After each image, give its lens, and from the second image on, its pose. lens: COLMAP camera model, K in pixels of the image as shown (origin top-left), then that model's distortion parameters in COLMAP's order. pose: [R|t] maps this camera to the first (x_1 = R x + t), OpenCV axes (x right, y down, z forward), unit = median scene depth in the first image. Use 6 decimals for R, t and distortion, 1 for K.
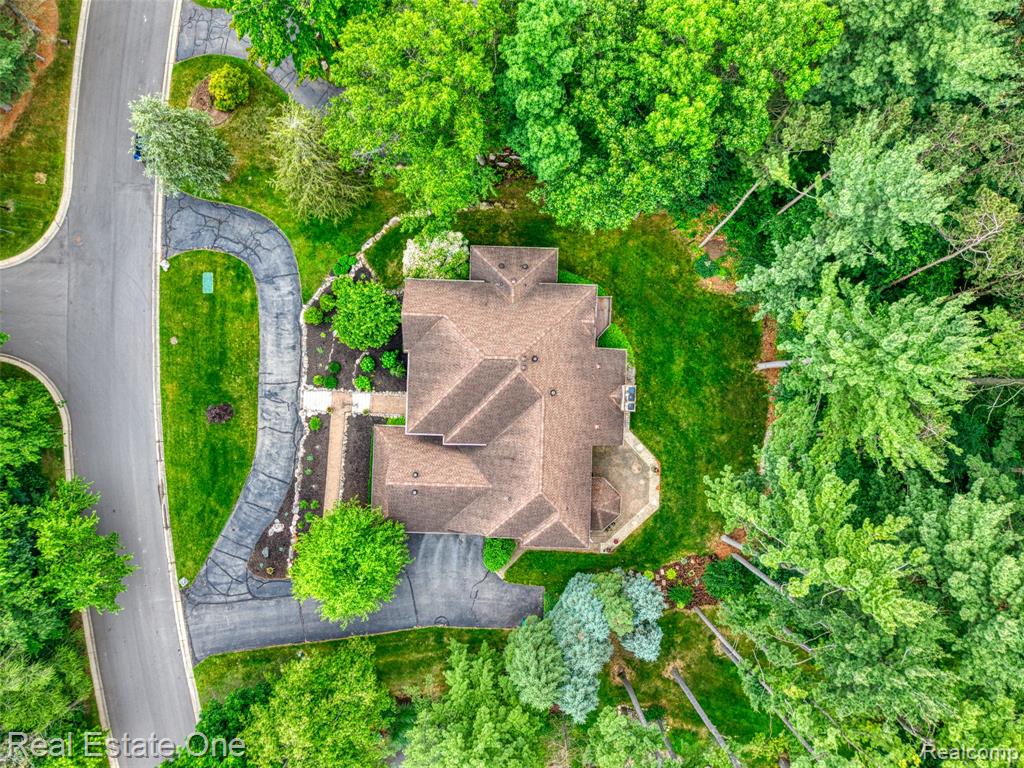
lens RADIAL K [[684.4, 0, 512.5], [0, 684.4, 389.7], [0, 0, 1]] dist [0.029838, -0.030193]
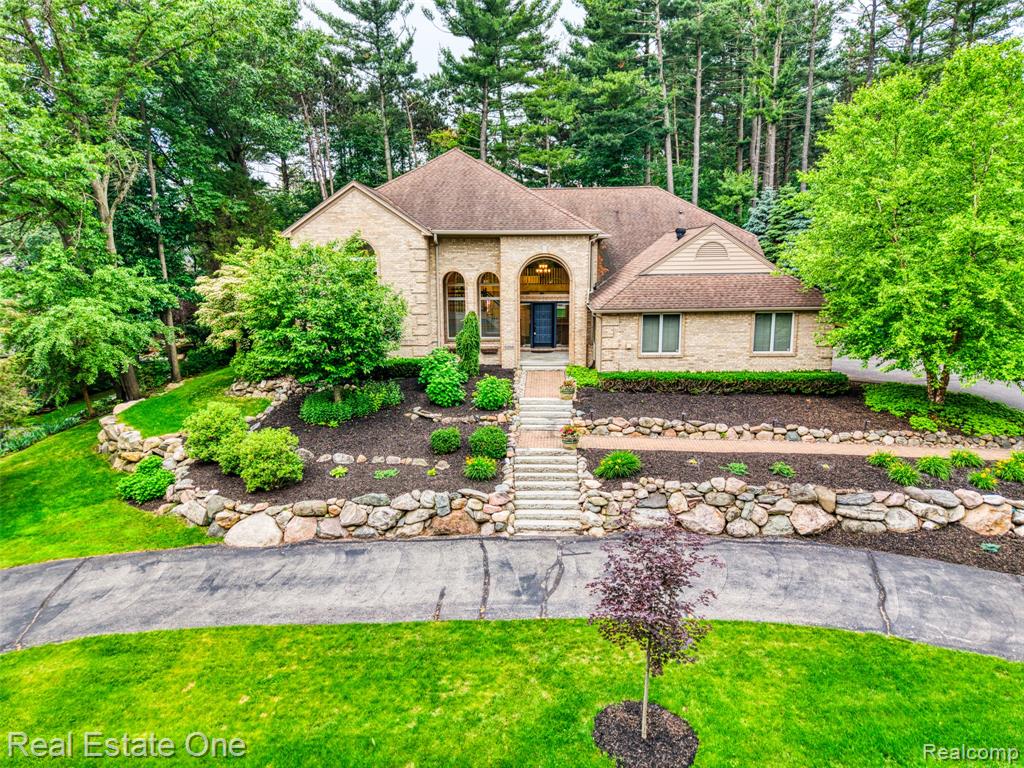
lens RADIAL K [[684.4, 0, 512.5], [0, 684.4, 389.7], [0, 0, 1]] dist [0.029838, -0.030193]
pose [[0.000100, -0.195076, 0.980788, -0.571190], [0.999891, -0.014448, -0.002976, 0.002407], [0.014751, 0.980682, 0.195053, 0.885506]]
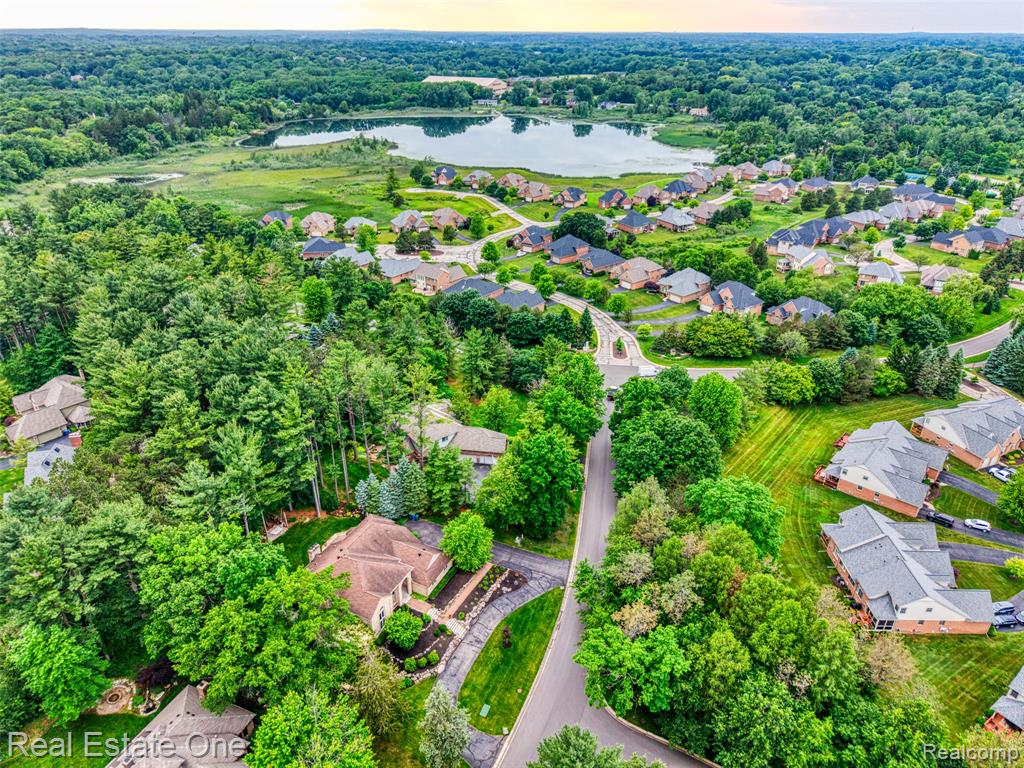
lens RADIAL K [[684.4, 0, 512.5], [0, 684.4, 389.7], [0, 0, 1]] dist [0.029838, -0.030193]
pose [[-0.917187, -0.196955, 0.346377, -0.918595], [0.398401, -0.438613, 0.805540, -1.102680], [-0.006730, 0.876828, 0.480757, -0.425873]]
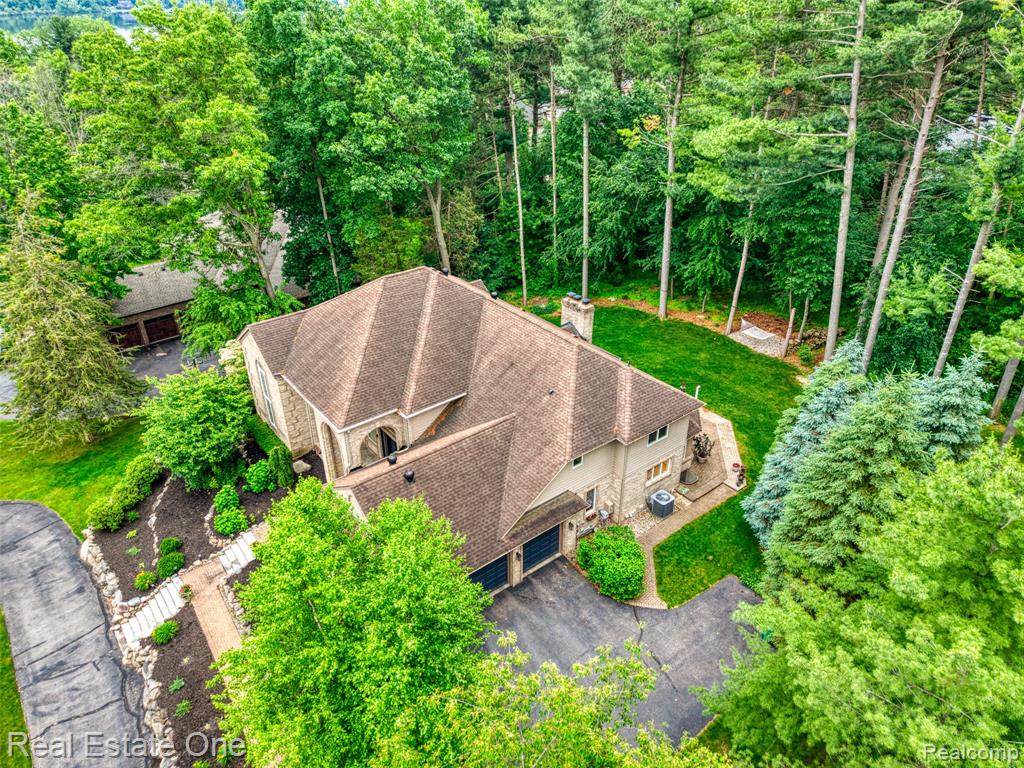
lens RADIAL K [[684.4, 0, 512.5], [0, 684.4, 389.7], [0, 0, 1]] dist [0.029838, -0.030193]
pose [[0.770058, -0.340575, 0.539462, -0.295705], [0.637648, 0.383857, -0.667876, 0.454009], [0.020386, 0.858290, 0.512759, 0.596014]]
